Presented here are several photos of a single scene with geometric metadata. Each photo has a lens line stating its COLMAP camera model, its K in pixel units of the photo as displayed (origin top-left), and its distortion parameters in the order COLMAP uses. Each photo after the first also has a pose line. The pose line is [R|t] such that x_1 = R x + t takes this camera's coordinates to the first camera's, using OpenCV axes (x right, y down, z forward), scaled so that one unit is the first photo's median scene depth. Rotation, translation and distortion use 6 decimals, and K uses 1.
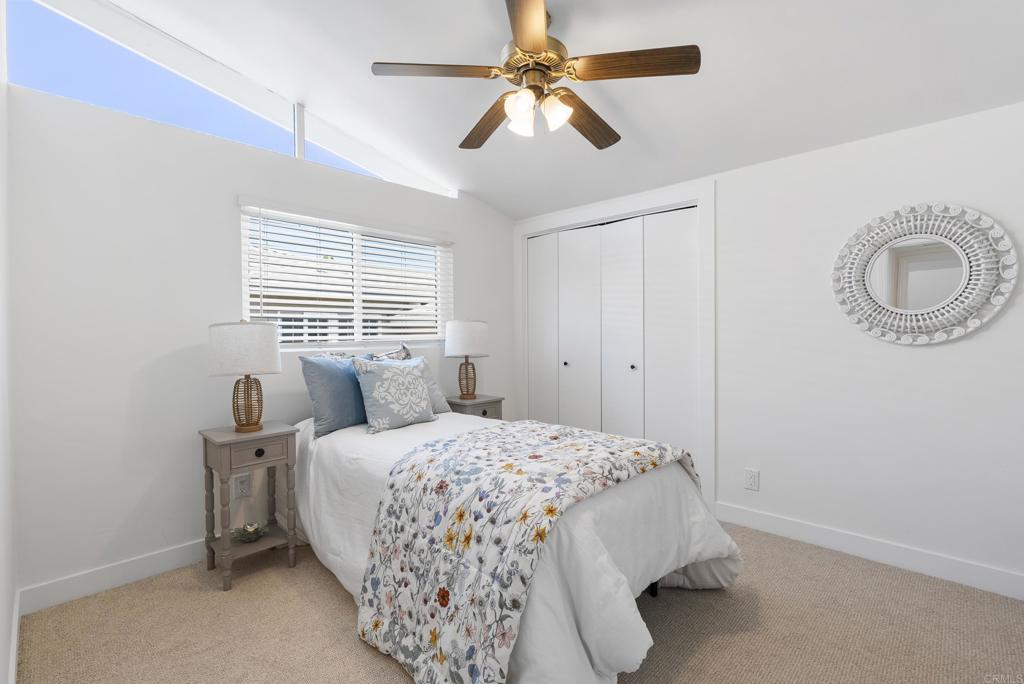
lens RADIAL K [[463.5, 0, 512.8], [0, 463.5, 337.5], [0, 0, 1]] dist [0.000152, 0.000322]
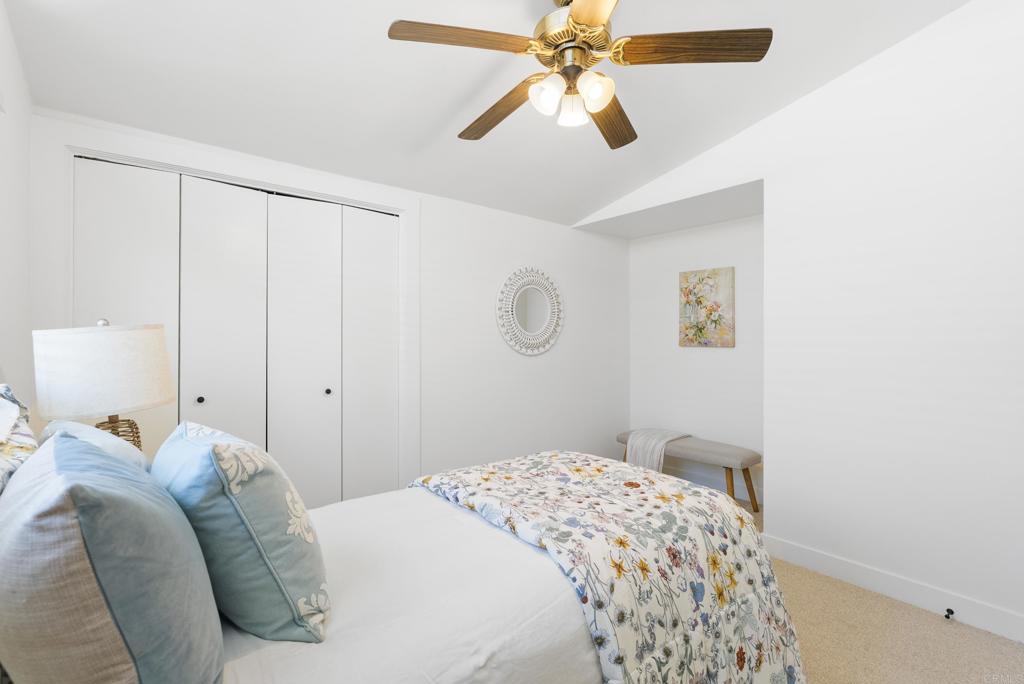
lens RADIAL K [[463.5, 0, 512.8], [0, 463.5, 337.5], [0, 0, 1]] dist [0.000152, 0.000322]
pose [[0.120208, 0.010302, 0.992695, -0.932331], [0.005152, 0.999926, -0.011001, -0.033569], [-0.992735, 0.006437, 0.120146, 1.140501]]
